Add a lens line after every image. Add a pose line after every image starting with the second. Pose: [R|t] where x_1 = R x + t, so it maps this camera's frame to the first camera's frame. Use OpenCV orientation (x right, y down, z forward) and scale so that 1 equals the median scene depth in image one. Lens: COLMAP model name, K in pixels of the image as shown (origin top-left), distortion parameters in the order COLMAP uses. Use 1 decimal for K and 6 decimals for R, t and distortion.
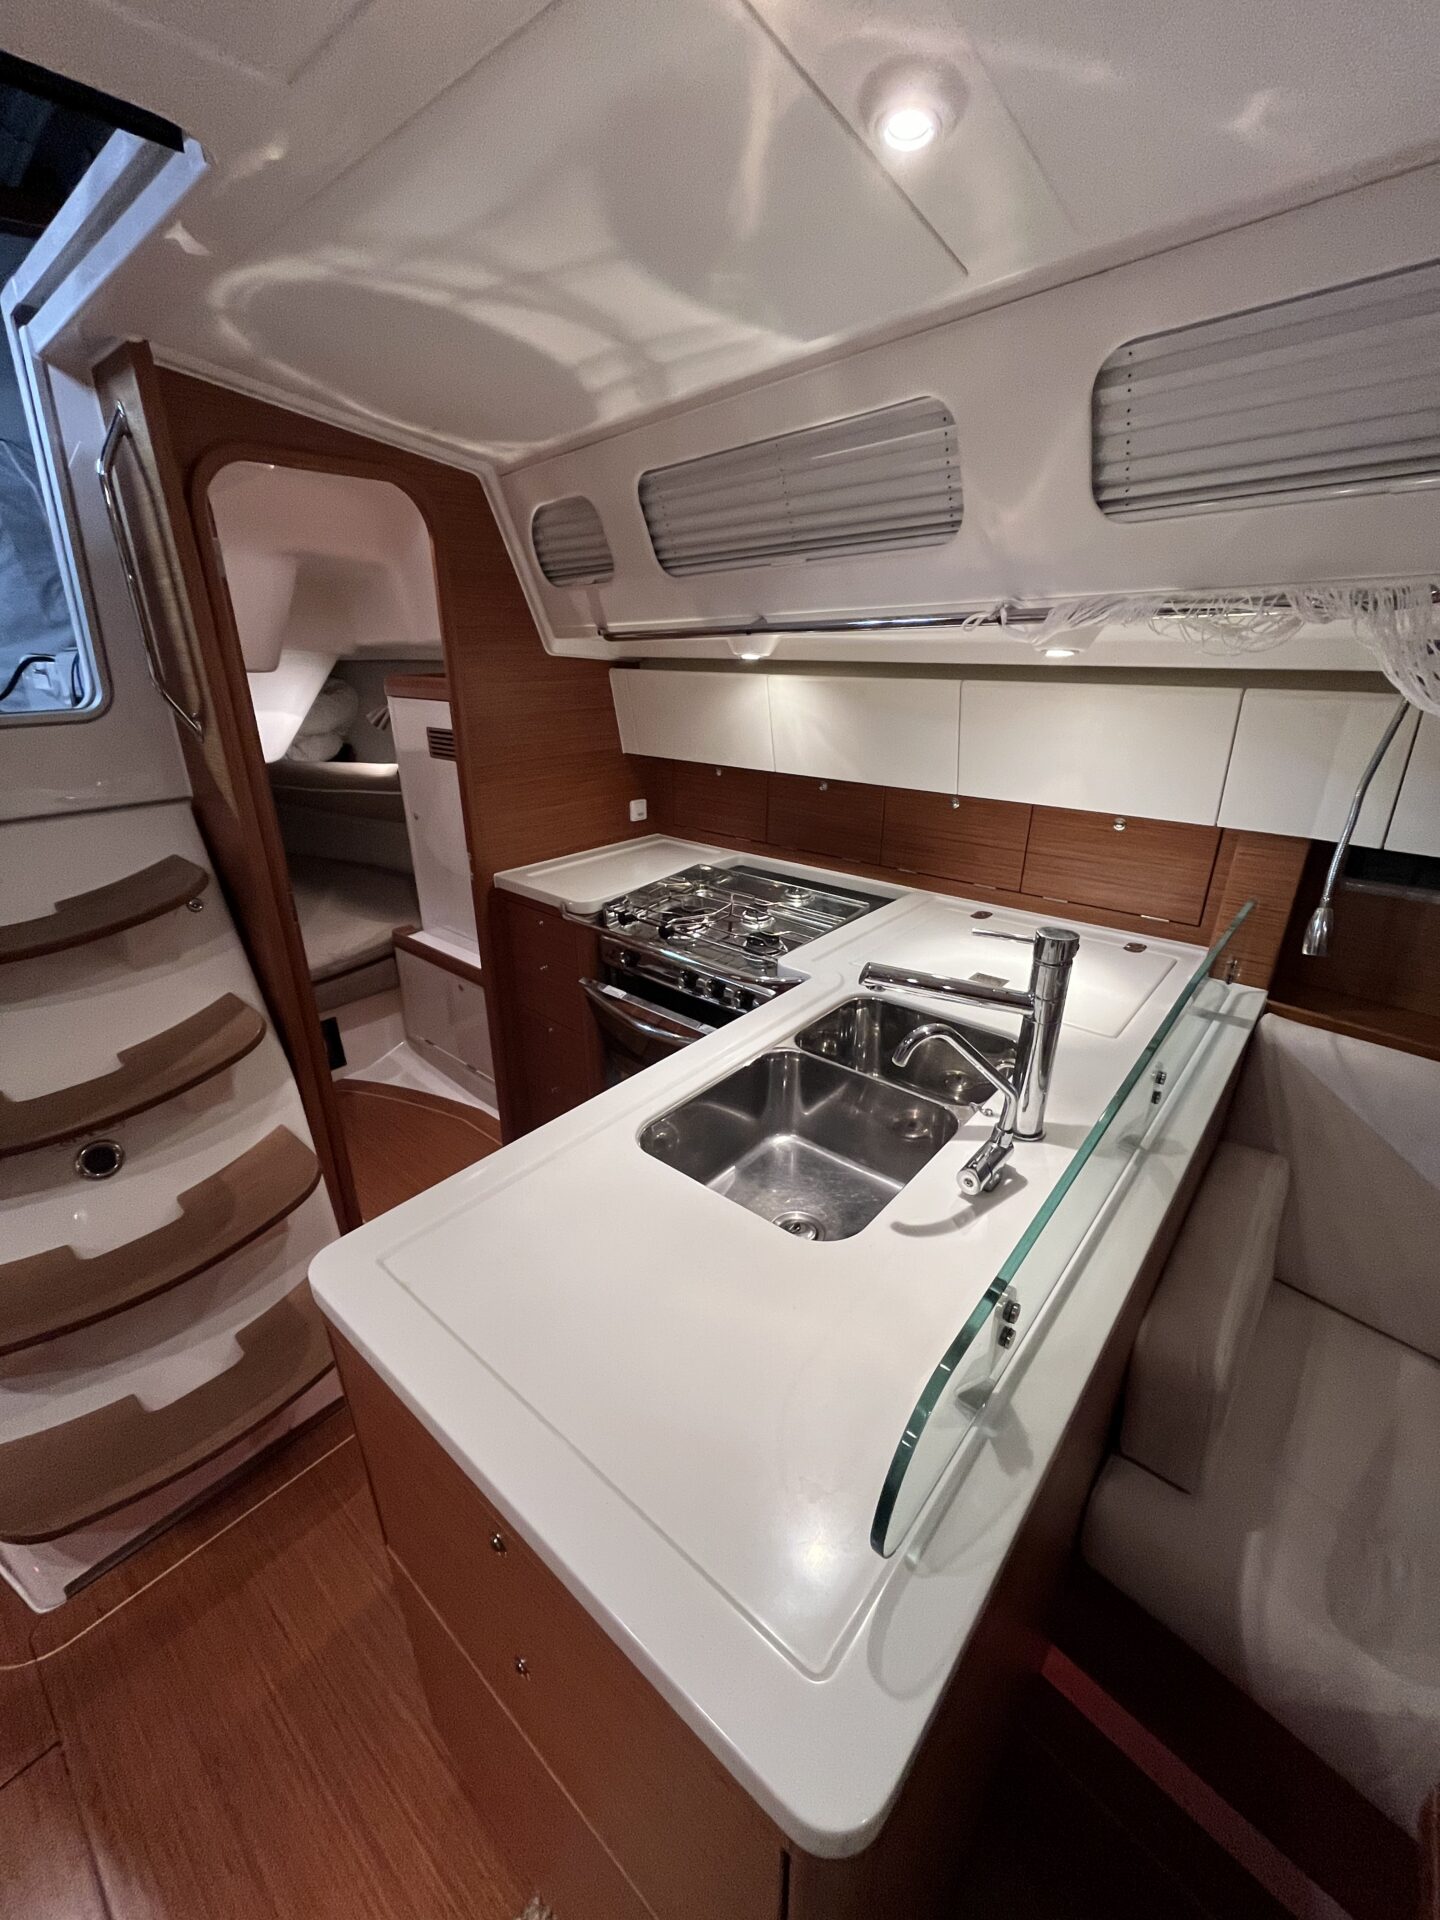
lens RADIAL K [[764.8, 0, 720.0], [0, 764.8, 960.0], [0, 0, 1]] dist [0.002417, 0.000165]
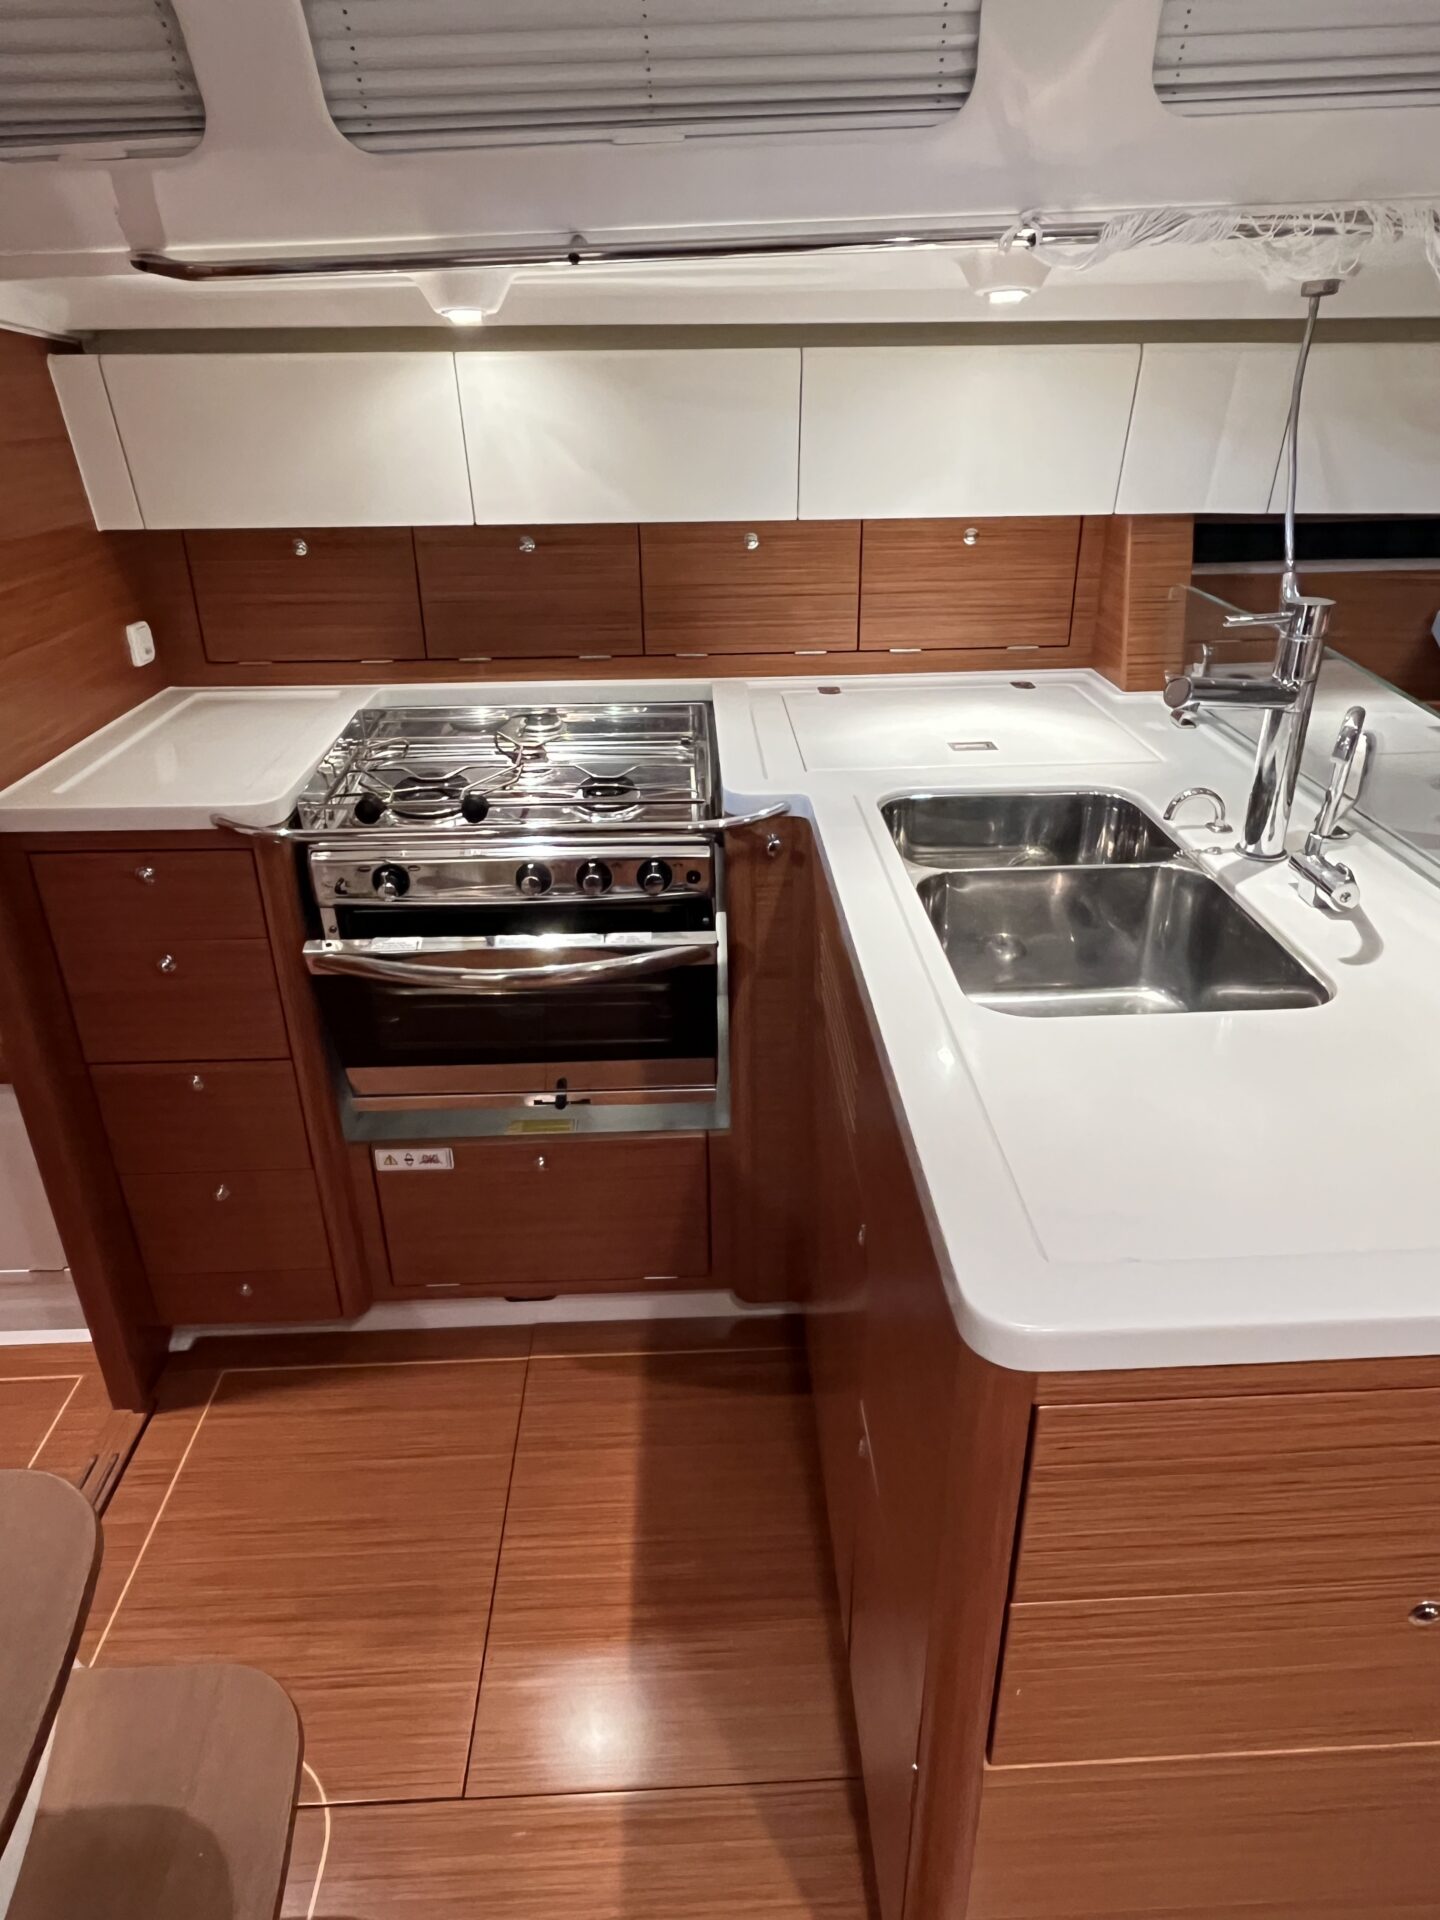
lens RADIAL K [[1222.5, 0, 720.0], [0, 1222.5, 960.0], [0, 0, 1]] dist [0.004226, 0.001810]
pose [[0.736120, -0.305635, 0.603916, -0.583541], [0.268803, 0.950872, 0.153579, -0.025159], [-0.621186, 0.049282, 0.782112, 0.199969]]
